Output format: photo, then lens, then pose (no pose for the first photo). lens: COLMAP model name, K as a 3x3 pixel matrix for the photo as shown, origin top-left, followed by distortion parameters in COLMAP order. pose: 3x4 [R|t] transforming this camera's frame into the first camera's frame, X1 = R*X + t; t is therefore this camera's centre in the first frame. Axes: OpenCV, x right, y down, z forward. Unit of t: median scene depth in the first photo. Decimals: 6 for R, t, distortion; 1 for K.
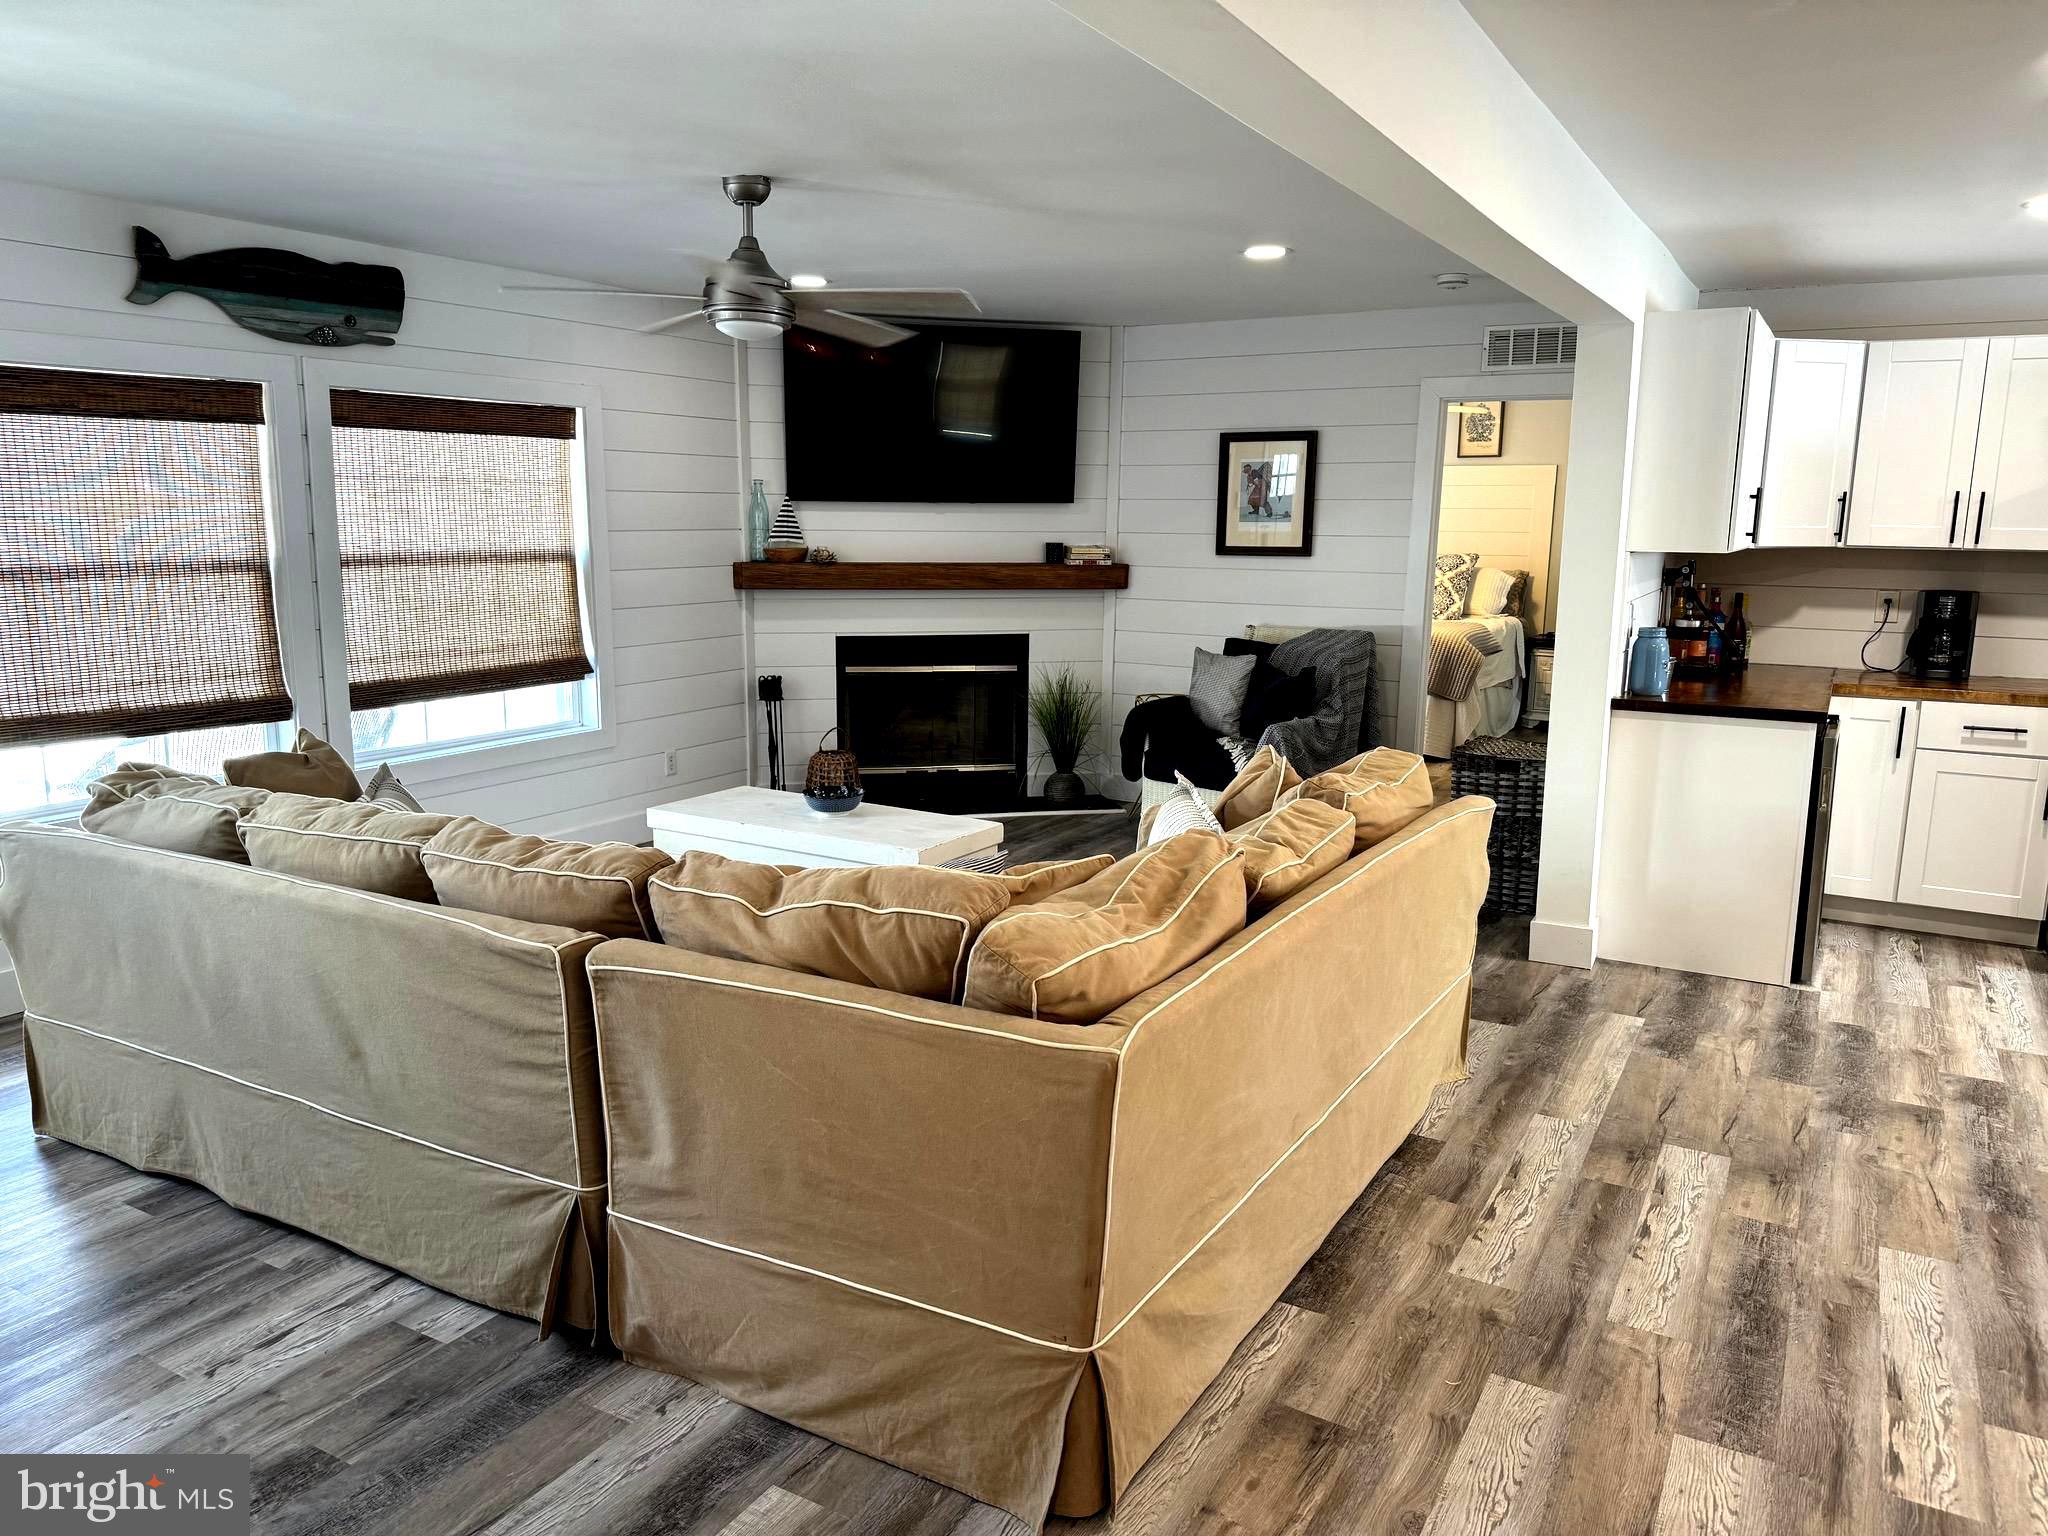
lens RADIAL K [[1430.8, 0, 1010.4], [0, 1430.8, 766.2], [0, 0, 1]] dist [0.092146, -0.131273]
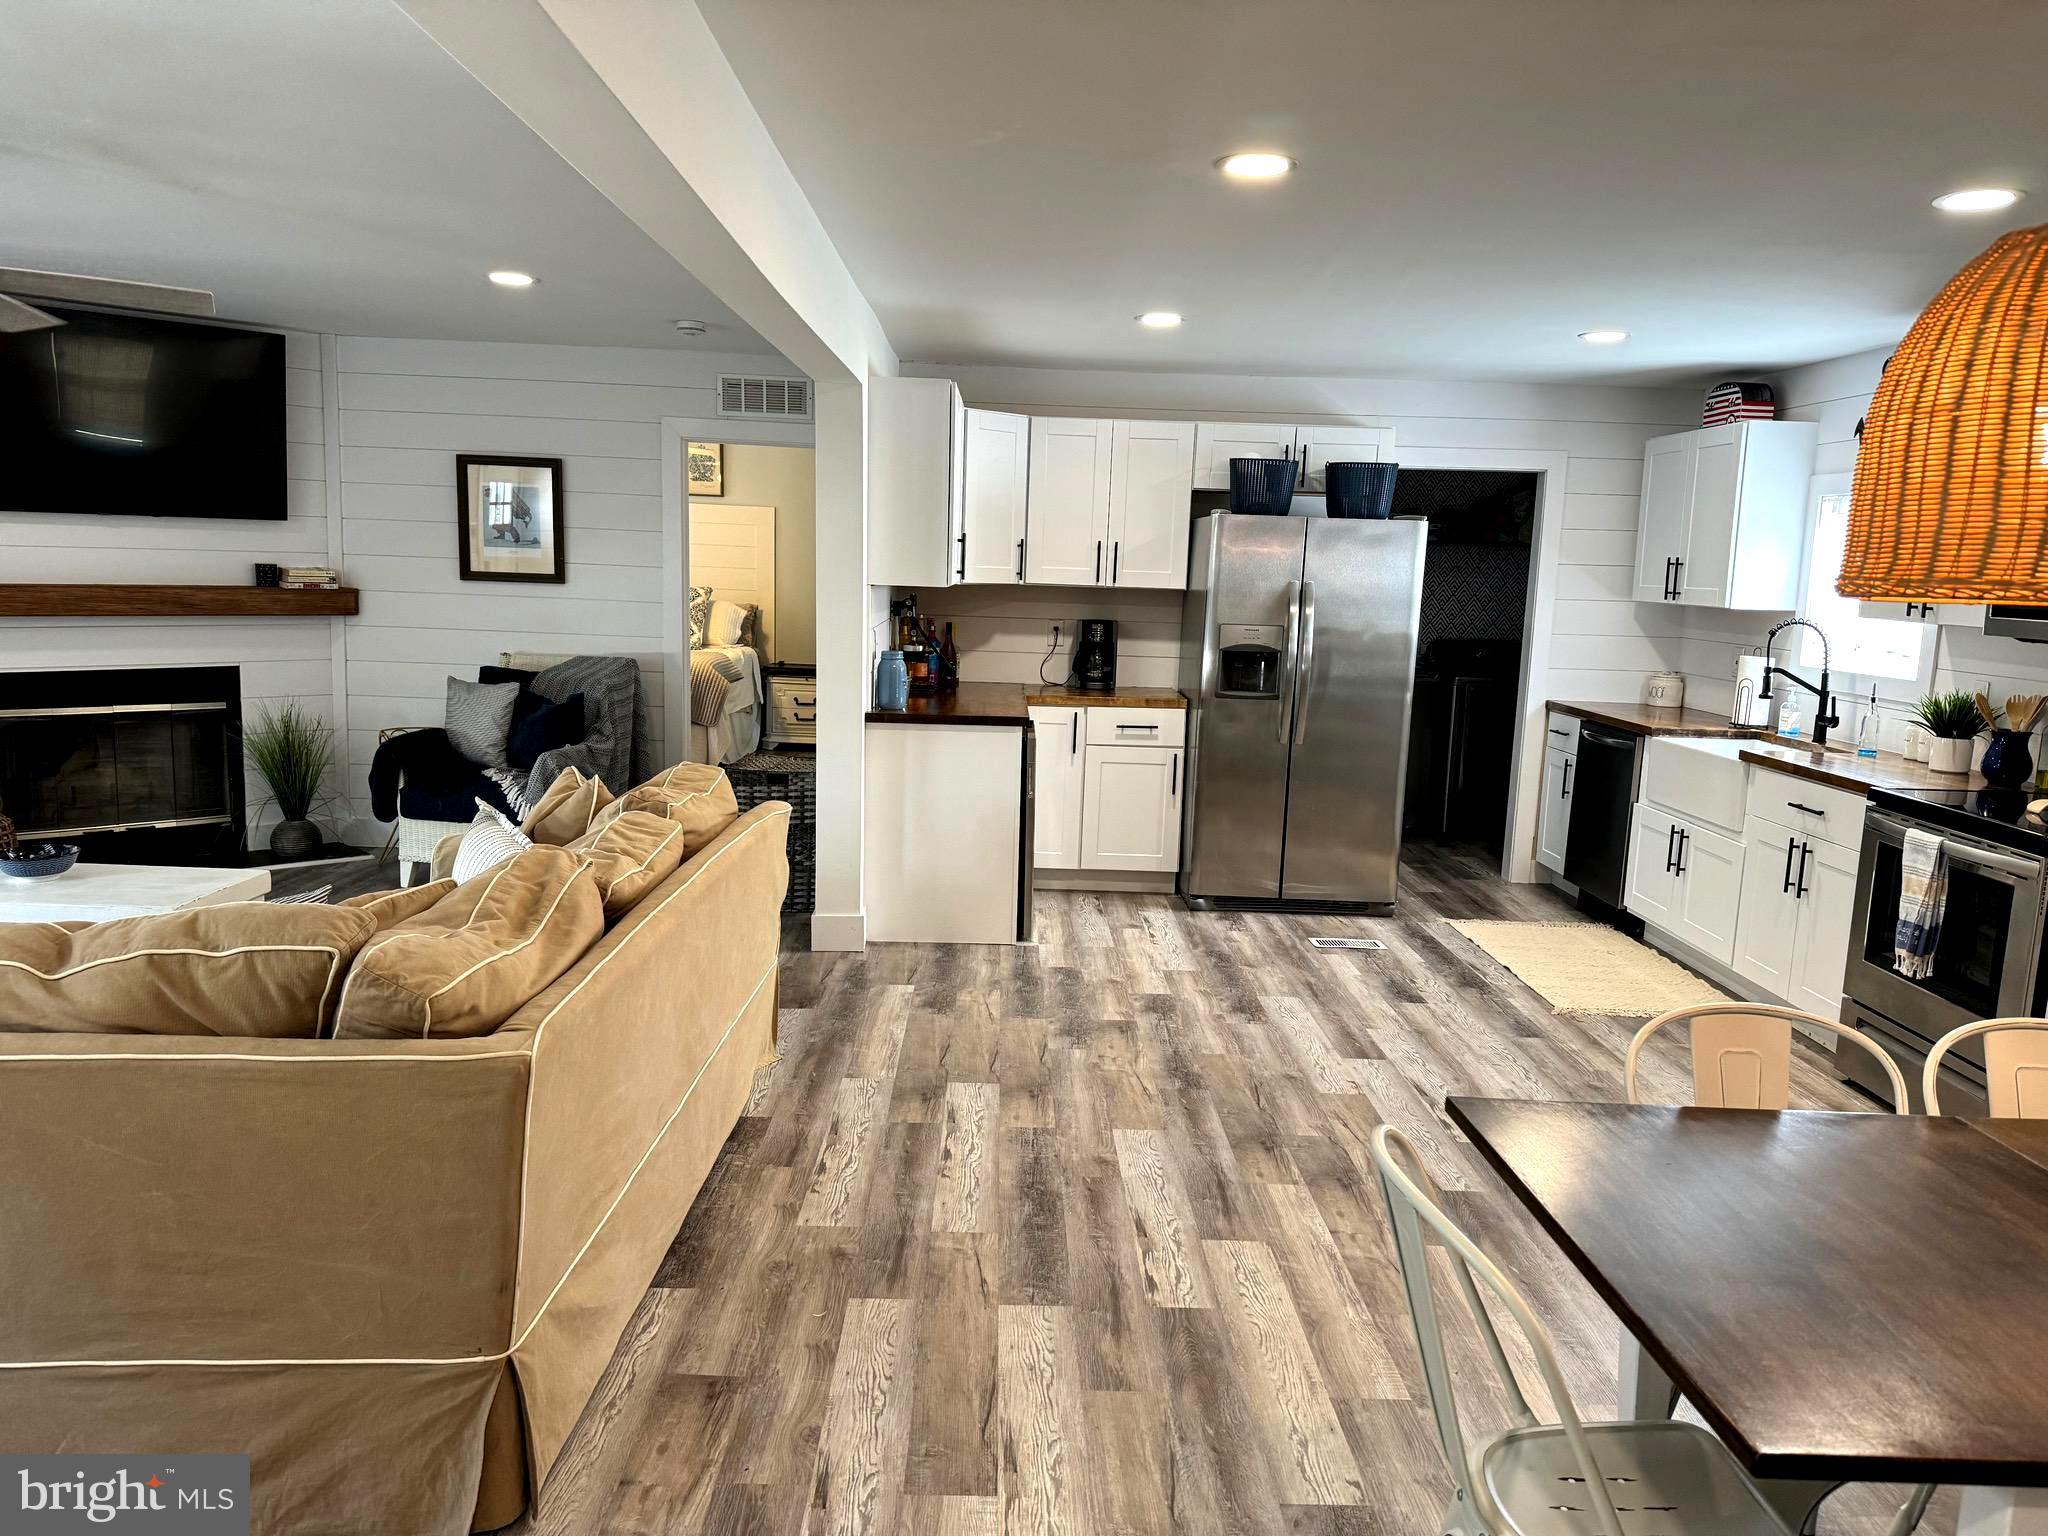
lens RADIAL K [[1430.8, 0, 1034.6], [0, 1430.8, 759.1], [0, 0, 1]] dist [0.092146, -0.131273]
pose [[0.852867, -0.052449, 0.519487, -0.071806], [0.067524, 0.997666, -0.010130, 0.013001], [-0.517743, 0.043717, 0.854418, -0.037680]]
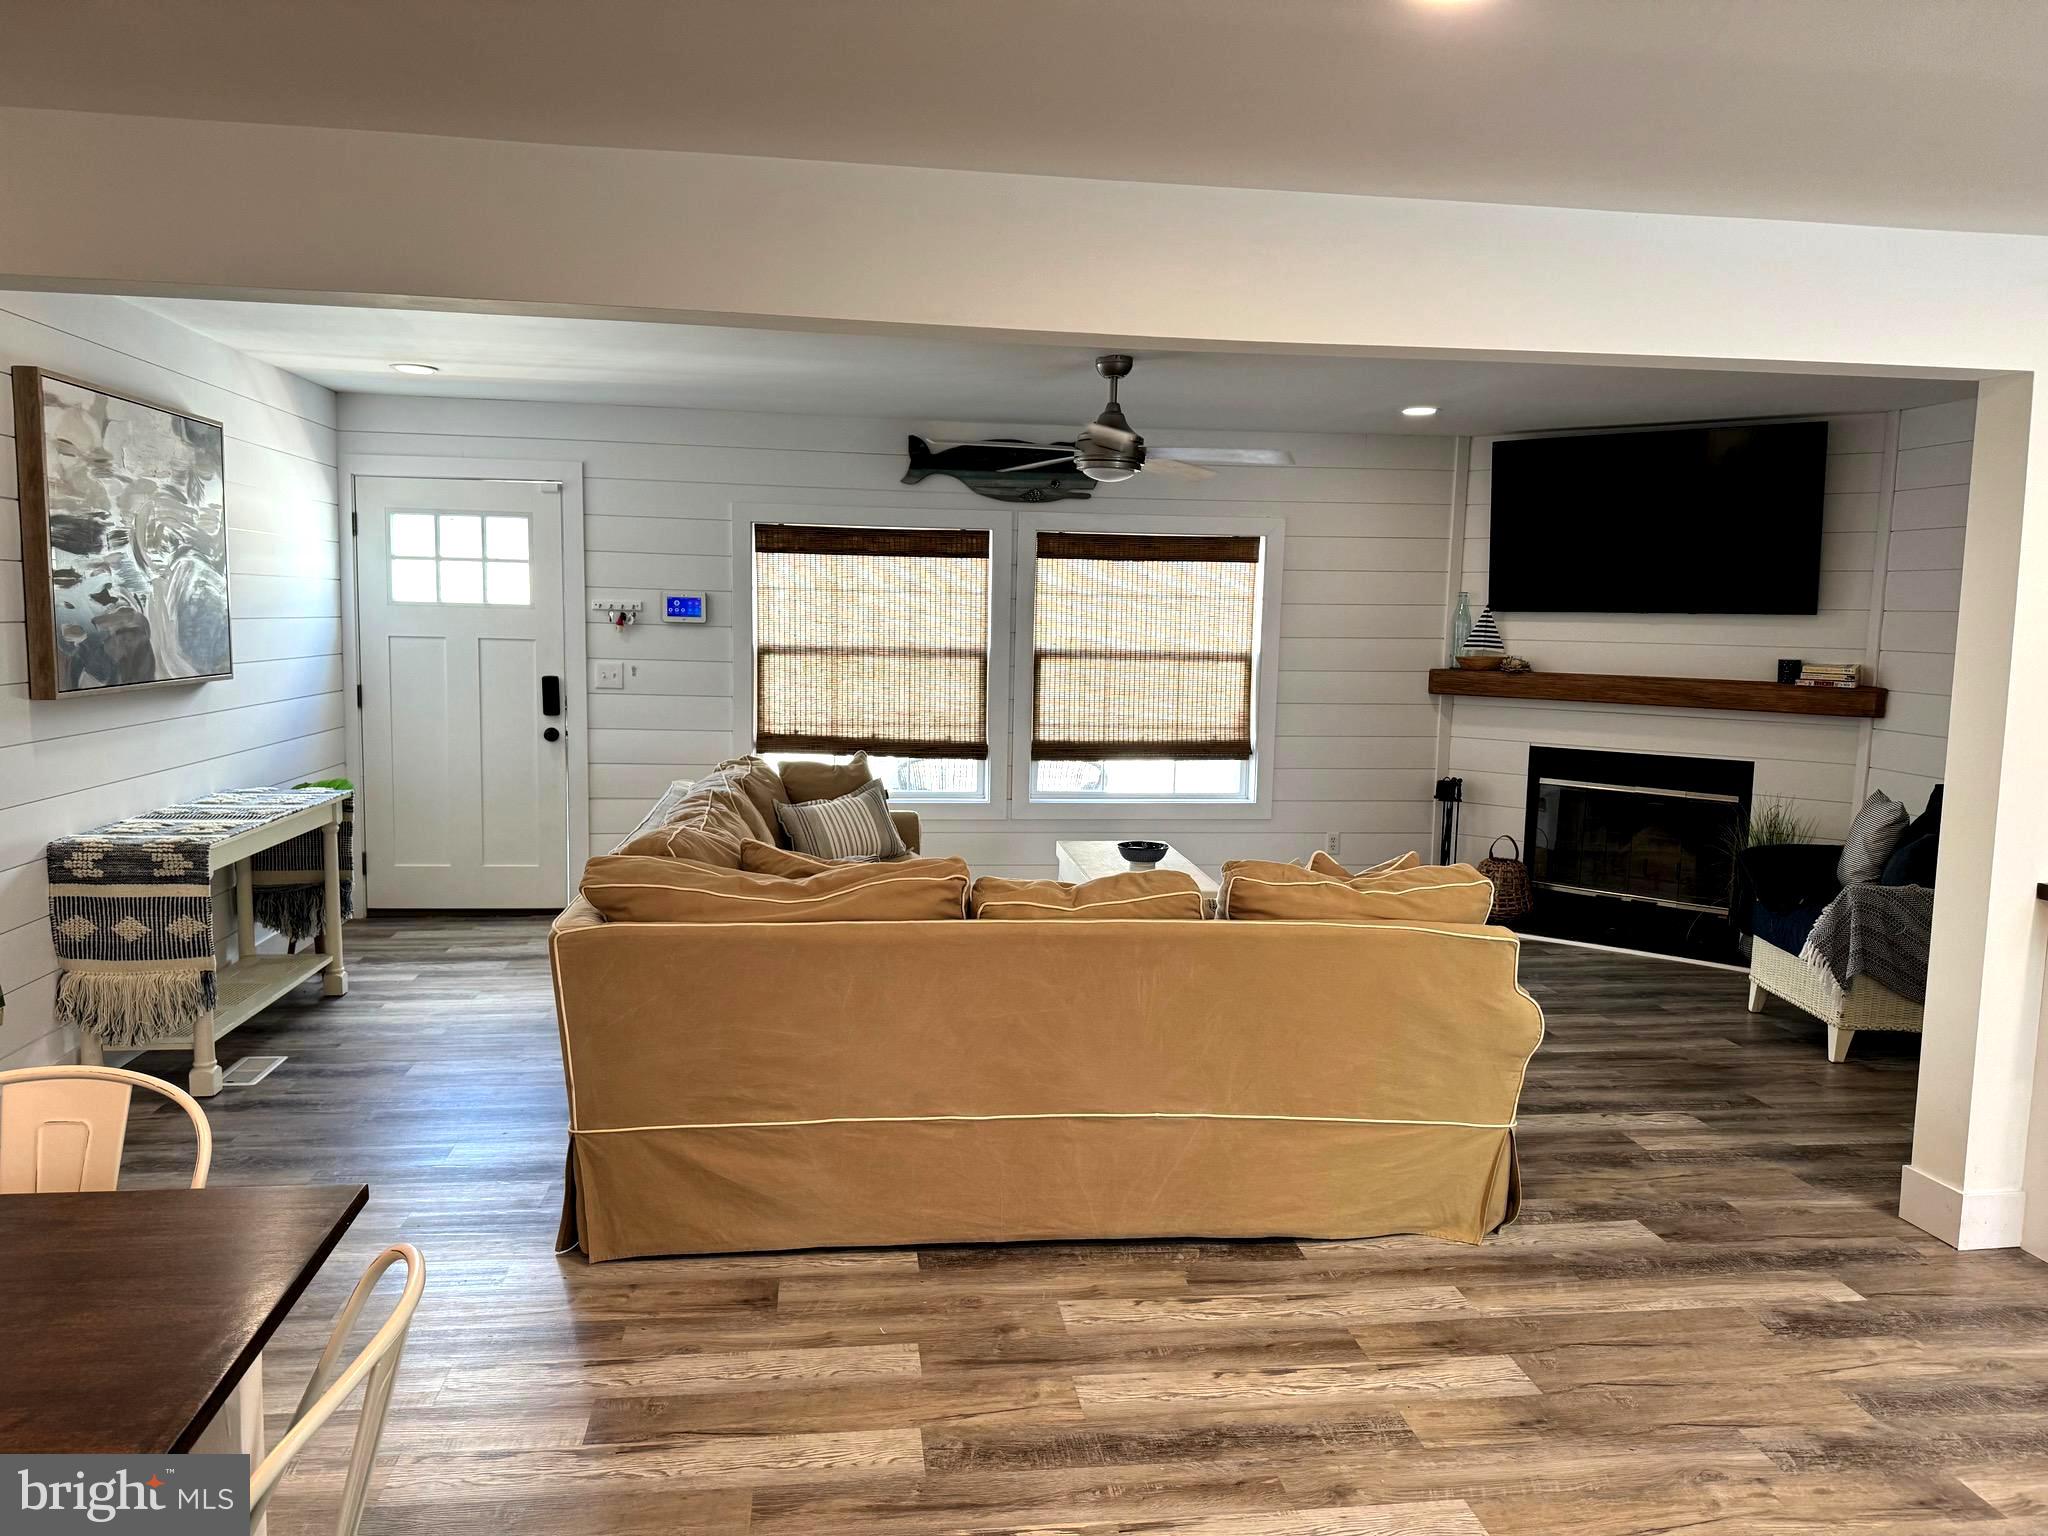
lens RADIAL K [[1430.8, 0, 1024.8], [0, 1430.8, 770.7], [0, 0, 1]] dist [0.092146, -0.131273]
pose [[0.611218, 0.090941, -0.786221, 0.808661], [-0.154680, 0.987947, -0.005975, -0.023999], [0.776201, 0.125265, 0.617917, 0.194047]]
